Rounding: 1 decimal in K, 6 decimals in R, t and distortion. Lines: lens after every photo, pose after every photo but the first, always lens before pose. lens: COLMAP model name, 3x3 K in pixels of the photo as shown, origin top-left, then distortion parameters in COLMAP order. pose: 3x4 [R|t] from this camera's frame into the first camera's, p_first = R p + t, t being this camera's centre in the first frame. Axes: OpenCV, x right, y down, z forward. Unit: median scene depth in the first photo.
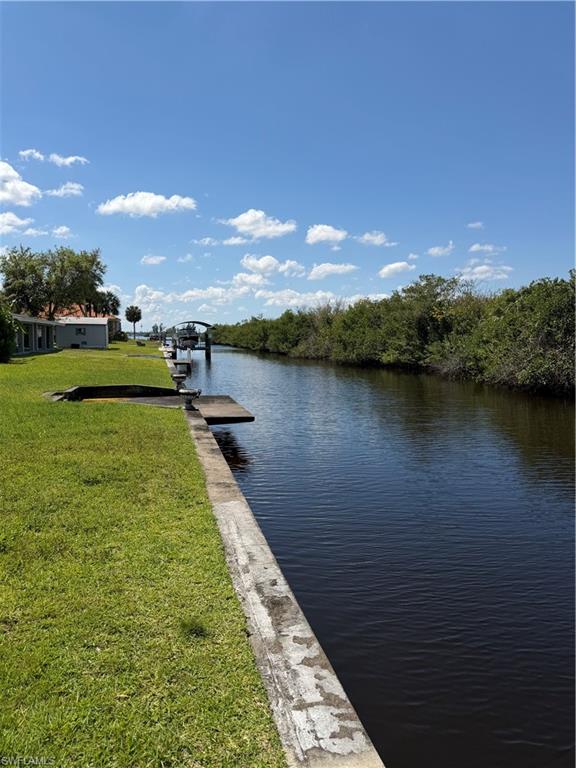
lens RADIAL K [[535.3, 0, 288.7], [0, 535.3, 379.4], [0, 0, 1]] dist [0.001912, -0.028849]
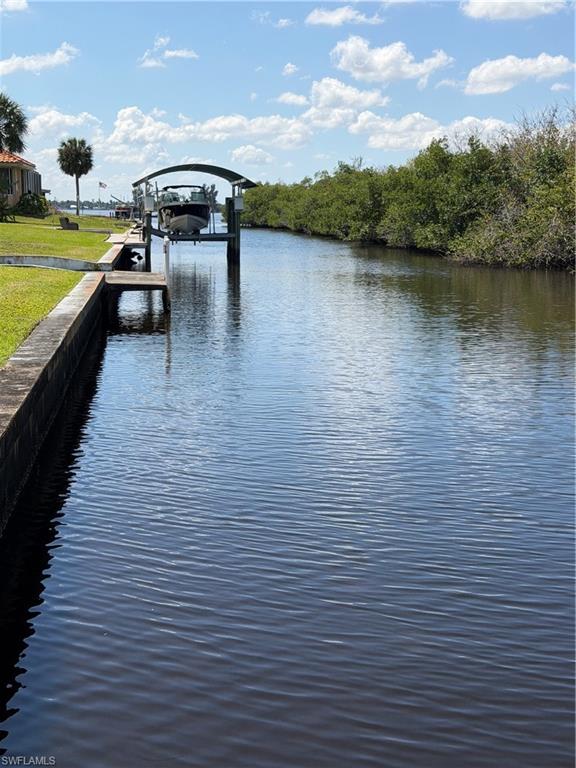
lens RADIAL K [[1074.0, 0, 288.0], [0, 1074.0, 384.0], [0, 0, 1]] dist [0.119603, 0.006771]
pose [[0.994302, 0.022219, -0.104256, -0.415282], [-0.014048, 0.996817, 0.078471, -0.196772], [0.105668, -0.076559, 0.991450, 3.188951]]
